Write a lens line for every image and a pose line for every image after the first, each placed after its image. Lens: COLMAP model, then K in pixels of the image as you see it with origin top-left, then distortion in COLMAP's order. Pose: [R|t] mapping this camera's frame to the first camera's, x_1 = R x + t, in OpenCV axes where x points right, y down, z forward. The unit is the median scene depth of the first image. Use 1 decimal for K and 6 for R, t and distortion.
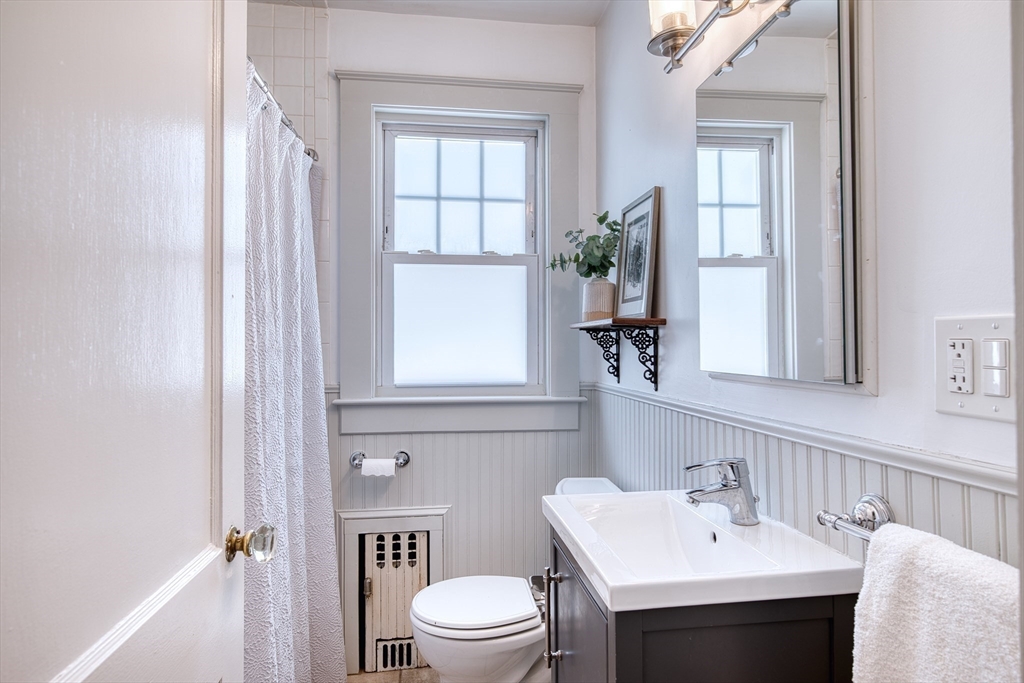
lens RADIAL K [[614.5, 0, 504.7], [0, 614.5, 339.5], [0, 0, 1]] dist [-0.005768, 0.000133]
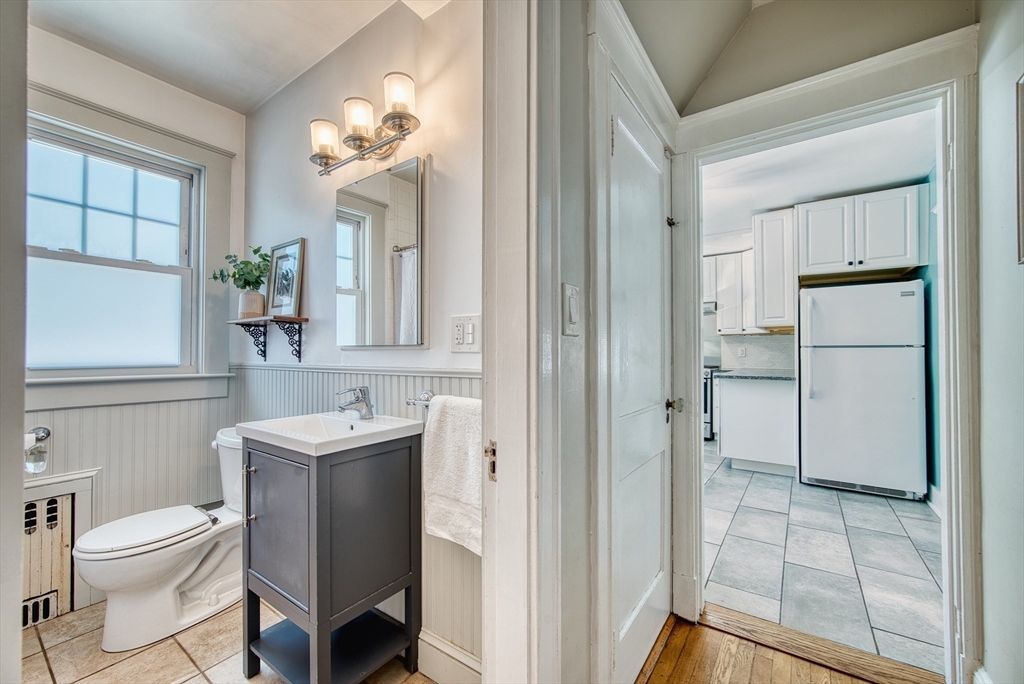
lens RADIAL K [[413.3, 0, 506.8], [0, 413.3, 347.6], [0, 0, 1]] dist [-0.011577, 0.003826]
pose [[0.693526, 0.015755, 0.720260, -0.121106], [-0.014645, 0.999863, -0.007770, 0.033552], [-0.720283, -0.005160, 0.693661, -0.118742]]
